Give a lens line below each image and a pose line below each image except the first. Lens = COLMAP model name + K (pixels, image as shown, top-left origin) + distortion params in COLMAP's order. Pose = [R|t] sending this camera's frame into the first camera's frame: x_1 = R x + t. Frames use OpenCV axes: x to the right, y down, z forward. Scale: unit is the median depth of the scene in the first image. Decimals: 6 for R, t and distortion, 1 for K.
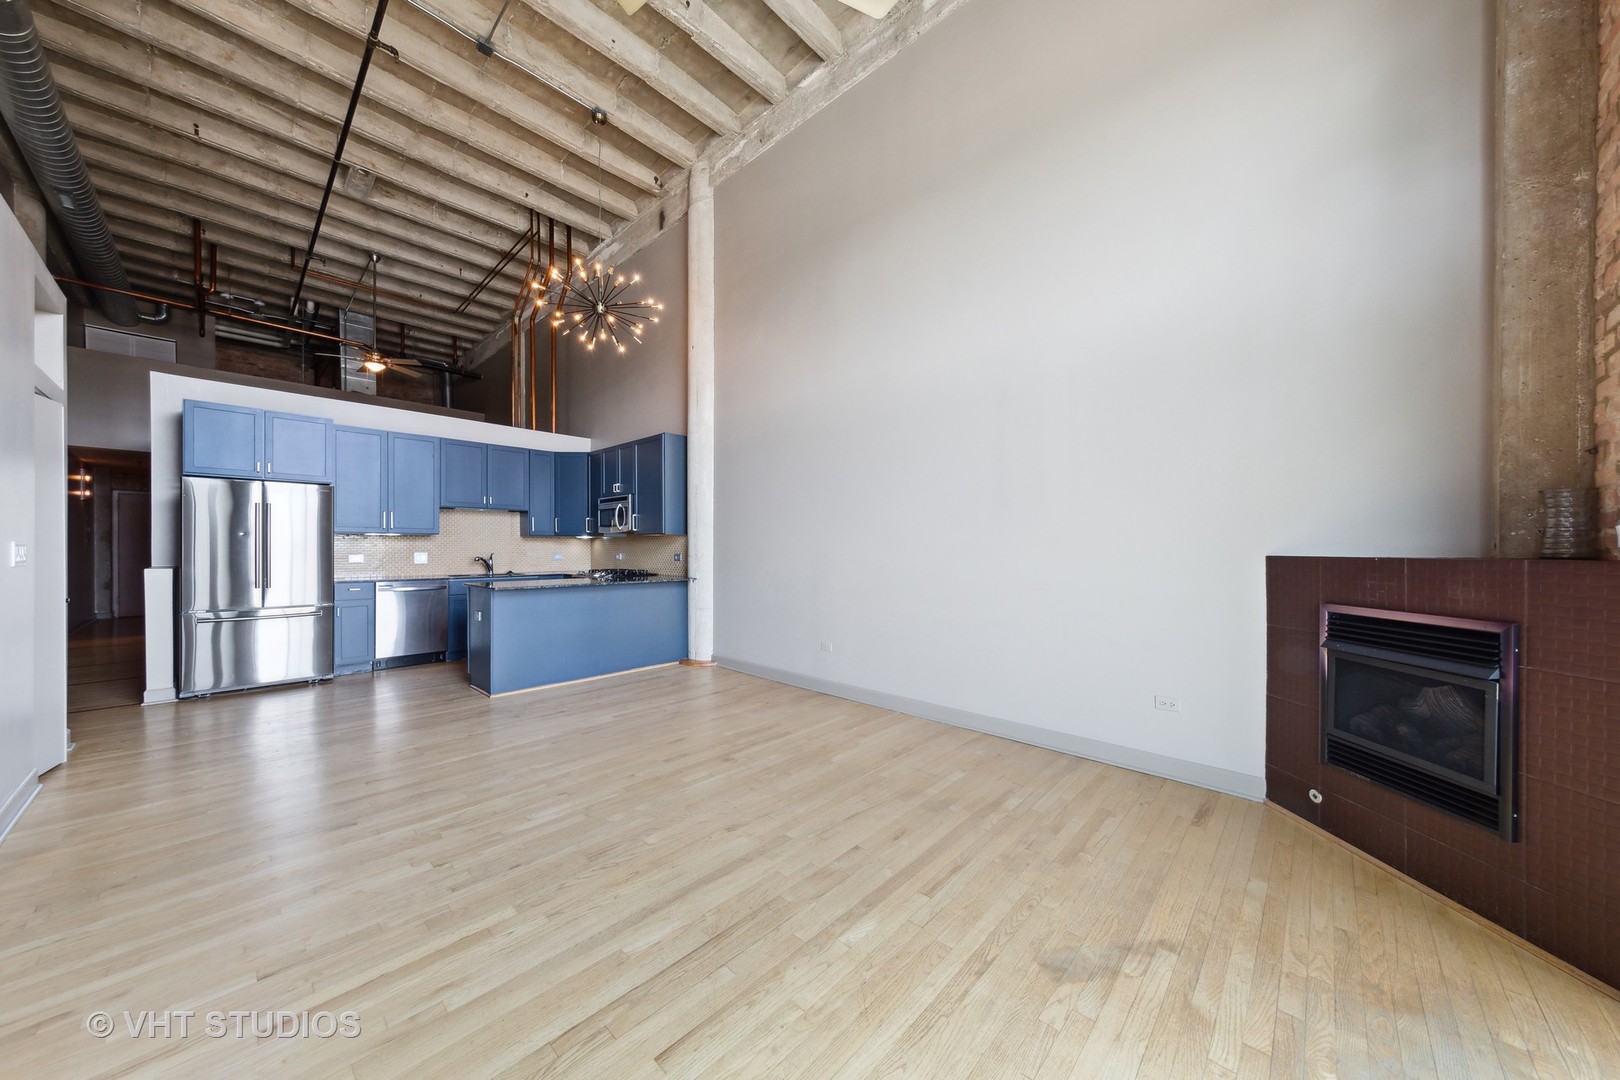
lens RADIAL K [[554.8, 0, 812.5], [0, 554.8, 547.8], [0, 0, 1]] dist [0.008222, 0.000063]
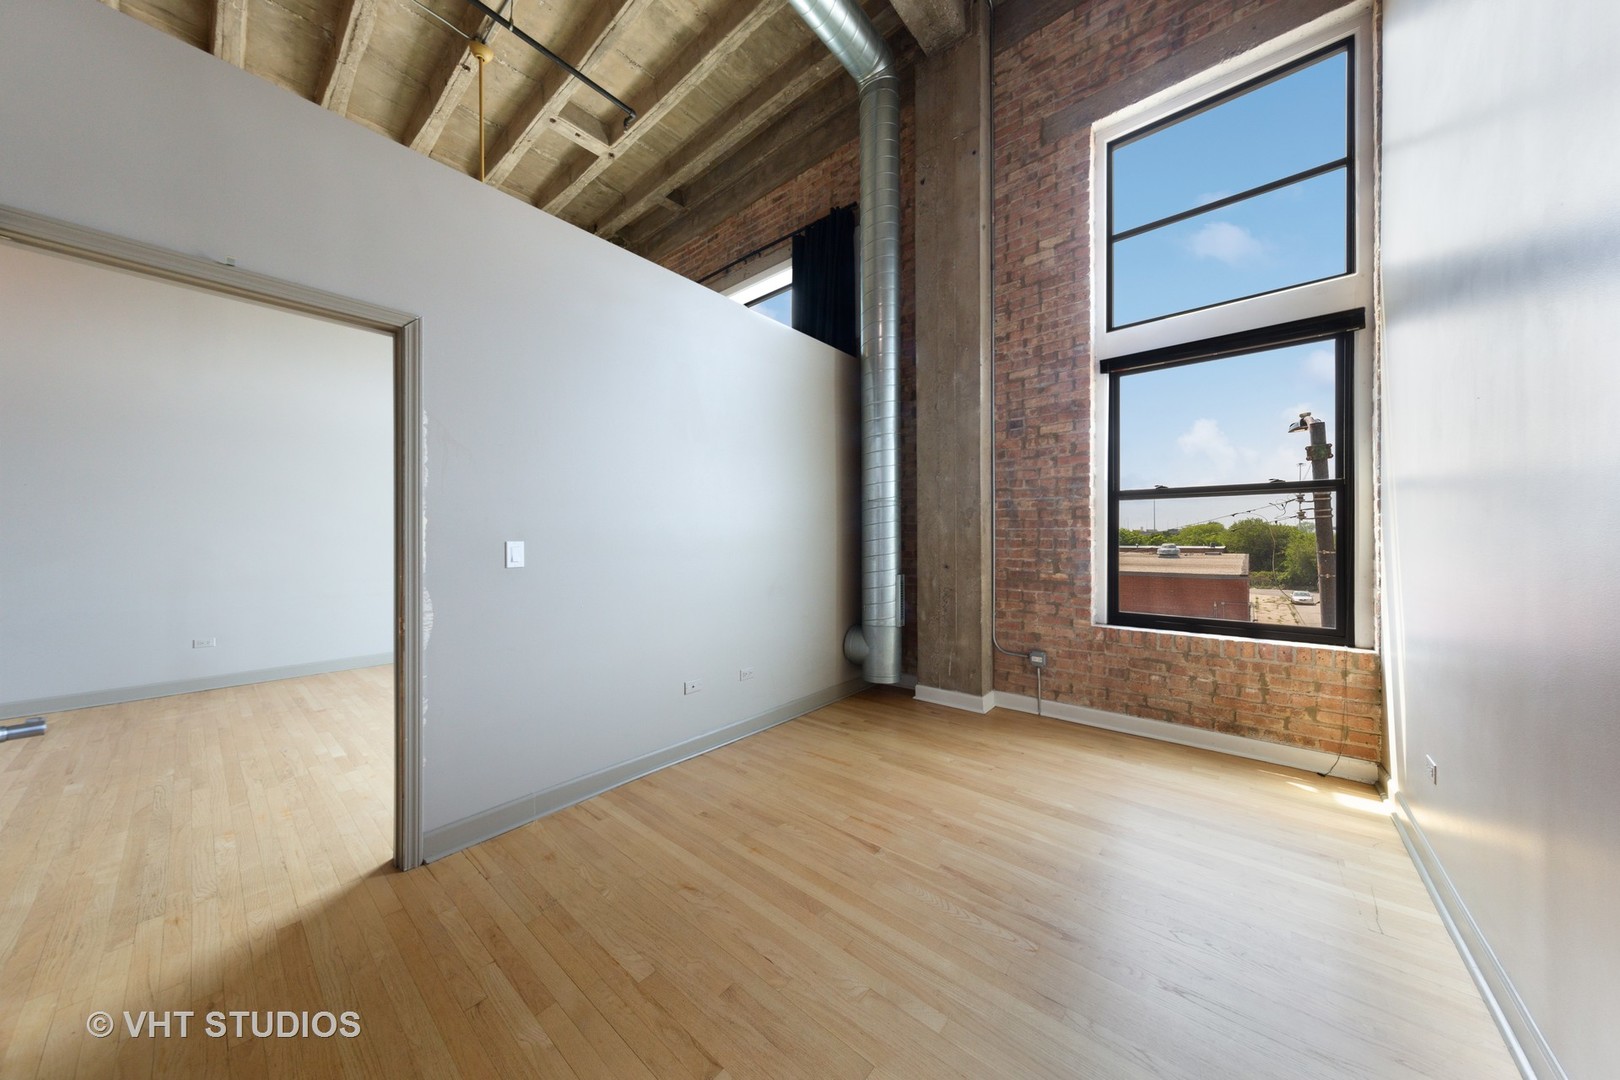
lens RADIAL K [[520.0, 0, 814.4], [0, 520.0, 538.7], [0, 0, 1]] dist [0.009724, -0.000463]
pose [[-0.049846, 0.002594, 0.998754, -0.784126], [0.006129, 0.999979, -0.002292, -0.000026], [-0.998738, 0.006007, -0.049860, -0.032882]]
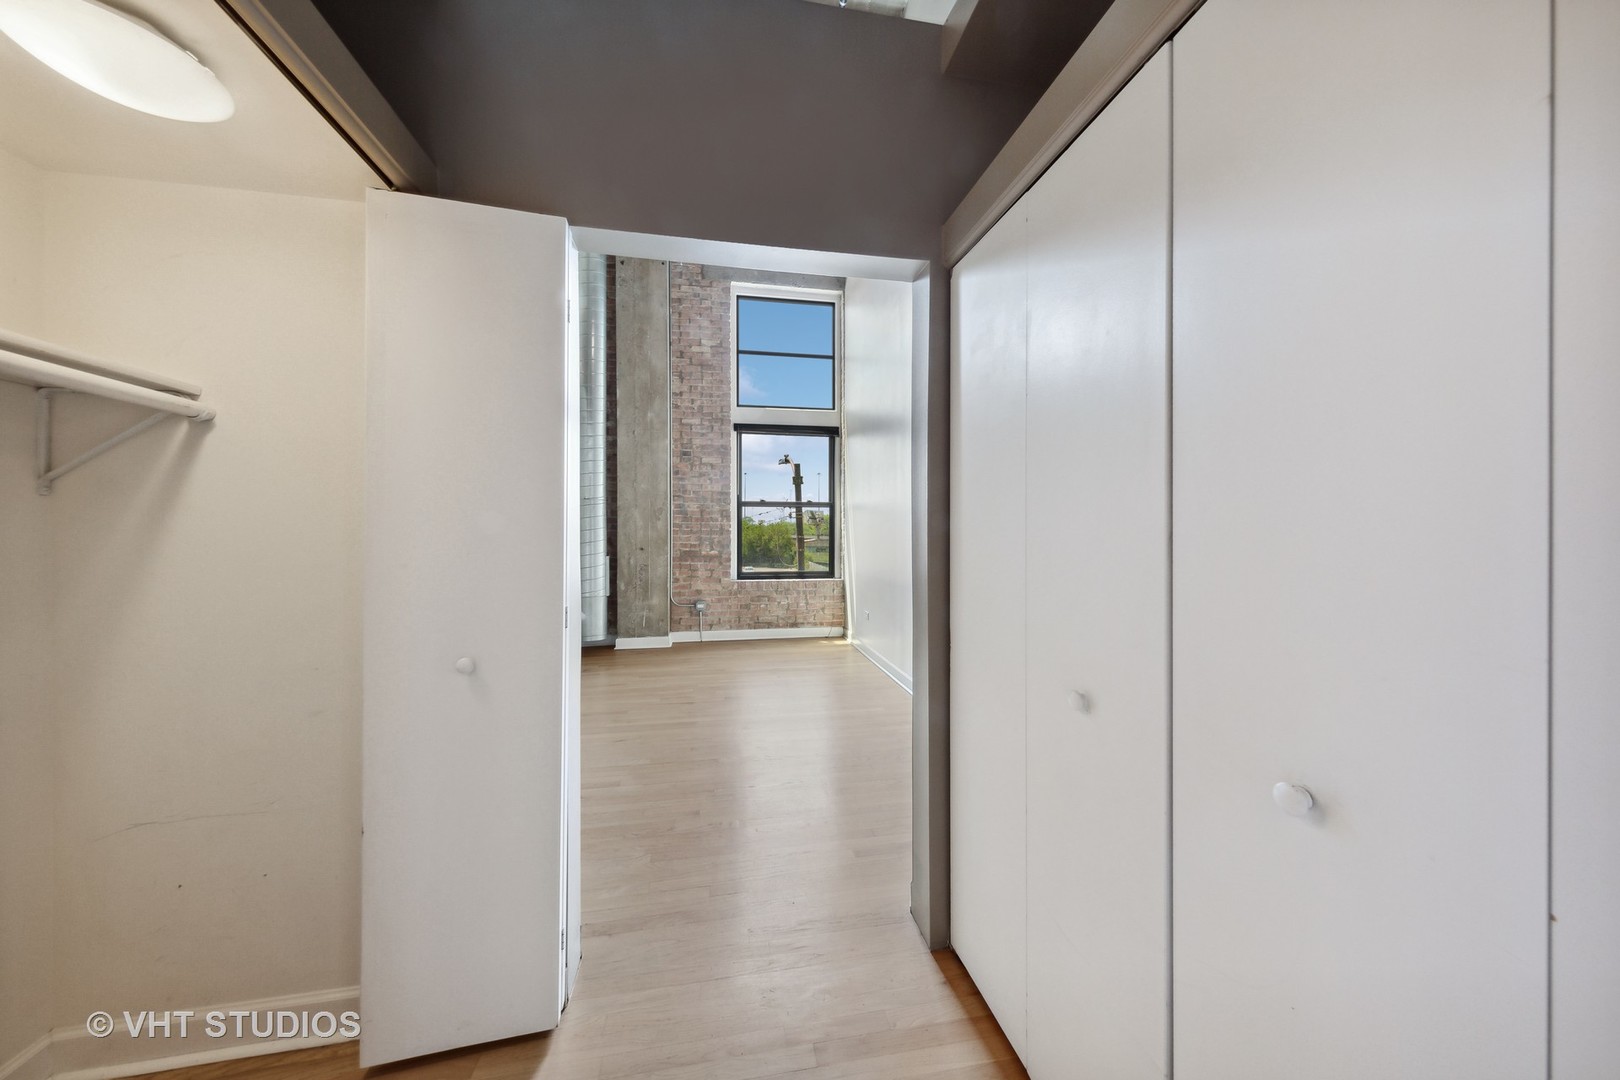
lens RADIAL K [[520.0, 0, 815.9], [0, 520.0, 530.3], [0, 0, 1]] dist [0.009724, -0.000463]
pose [[-0.800702, -0.002503, 0.599058, -0.933426], [0.001709, 0.999978, 0.006463, -0.003626], [-0.599061, 0.006198, -0.800680, 0.325925]]
